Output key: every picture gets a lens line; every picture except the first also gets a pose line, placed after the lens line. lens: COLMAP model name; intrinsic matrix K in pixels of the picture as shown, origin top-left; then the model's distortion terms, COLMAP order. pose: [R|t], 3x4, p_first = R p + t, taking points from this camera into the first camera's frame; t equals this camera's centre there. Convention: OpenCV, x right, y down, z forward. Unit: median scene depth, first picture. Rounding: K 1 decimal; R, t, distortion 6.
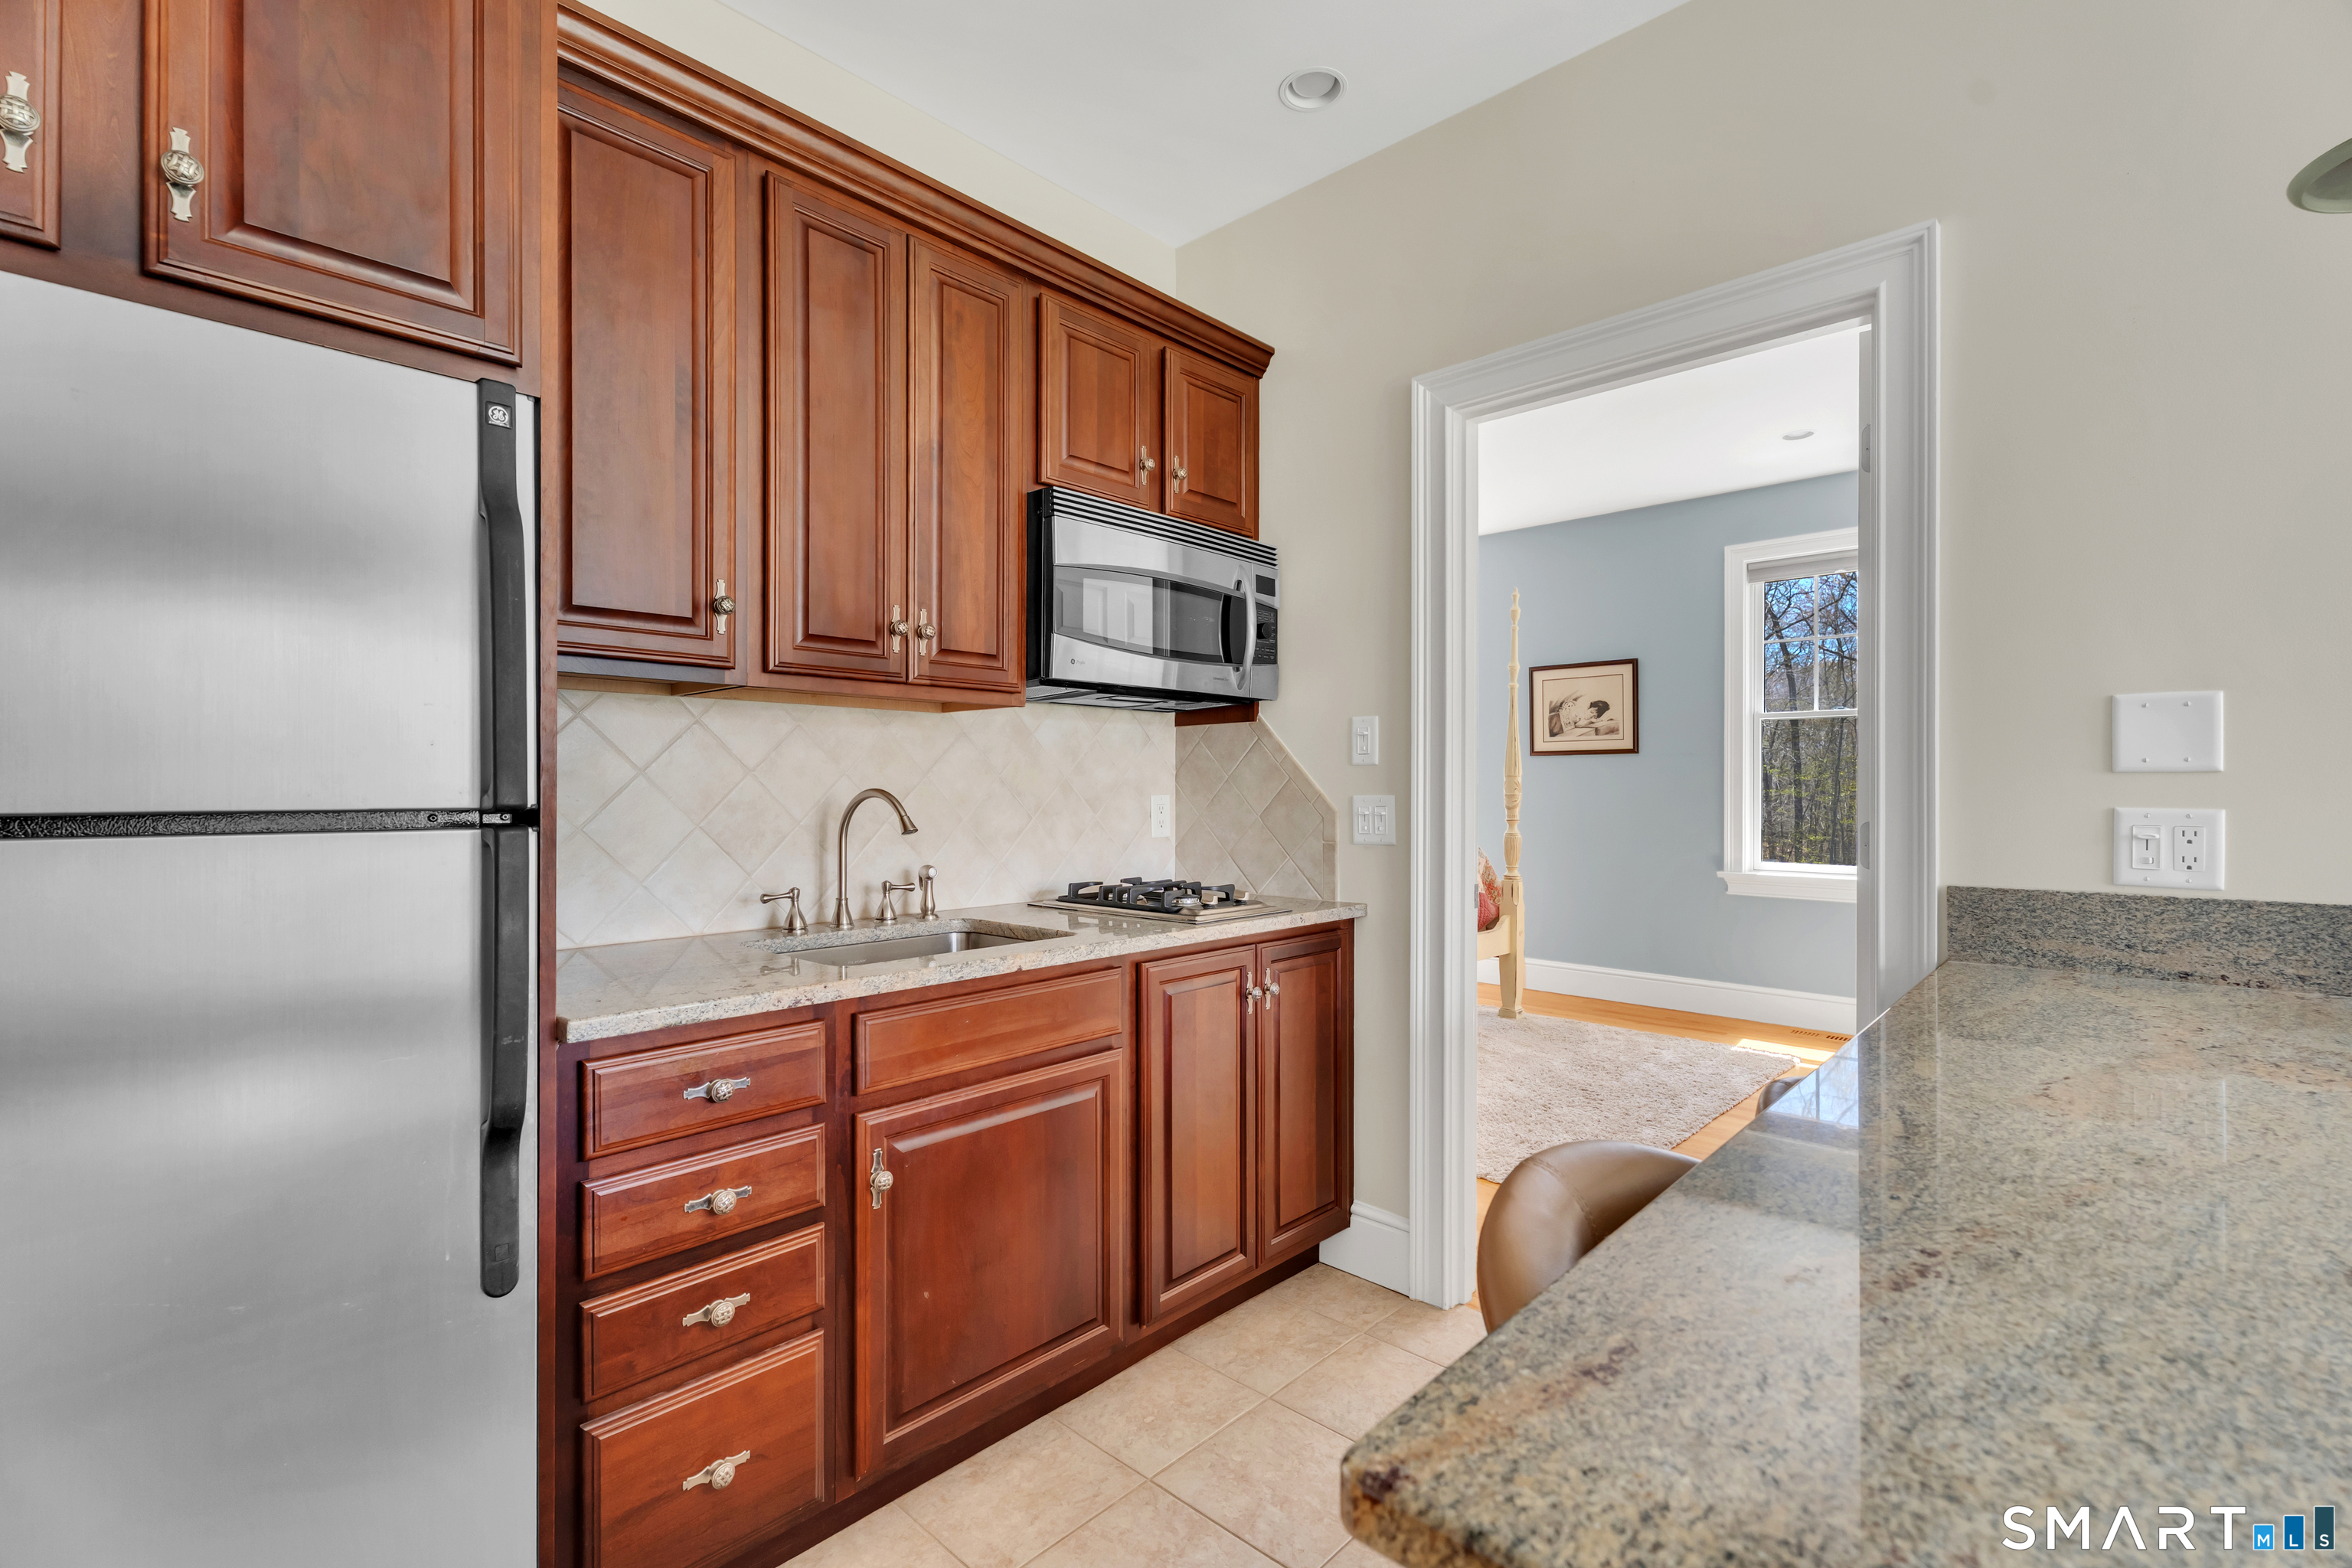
lens RADIAL K [[1059.6, 0, 1170.3], [0, 1059.6, 785.3], [0, 0, 1]] dist [-0.000680, -0.000098]
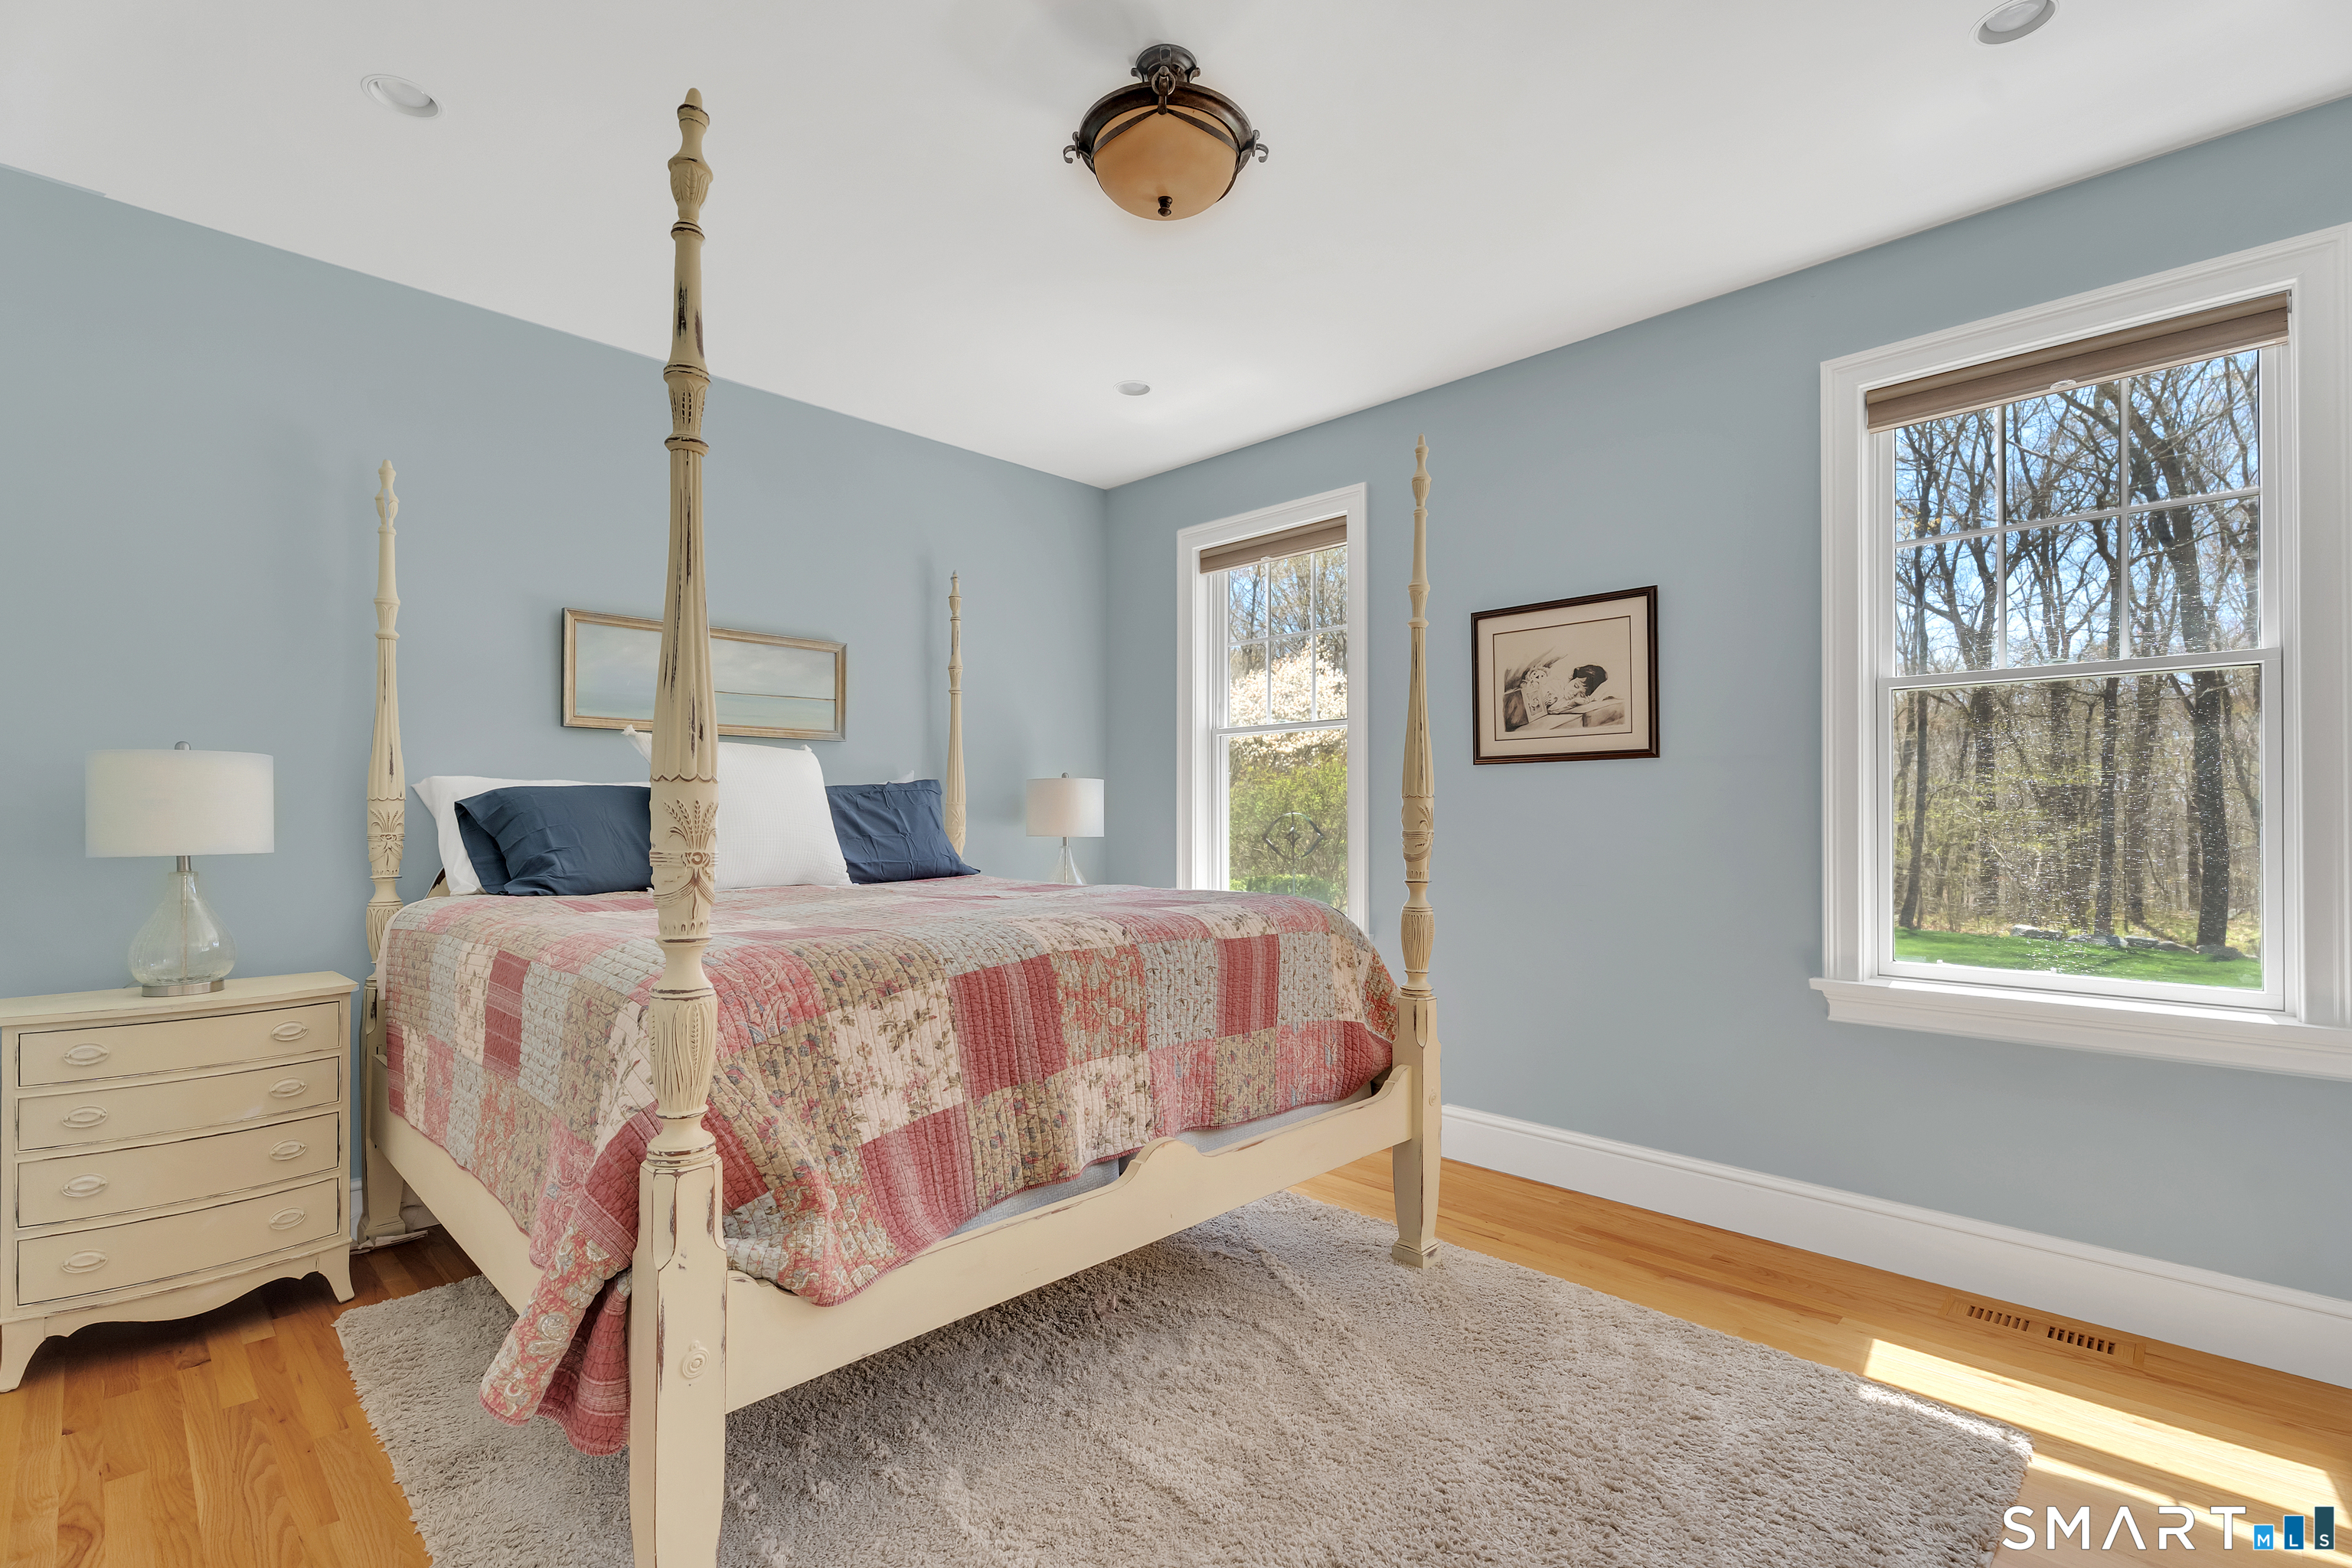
lens RADIAL K [[1059.6, 0, 1181.8], [0, 1059.6, 796.4], [0, 0, 1]] dist [-0.000680, -0.000098]
pose [[0.999801, -0.001171, -0.019922, 0.203980], [0.000857, 0.999876, -0.015745, -0.001509], [0.019938, 0.015724, 0.999678, 0.443514]]
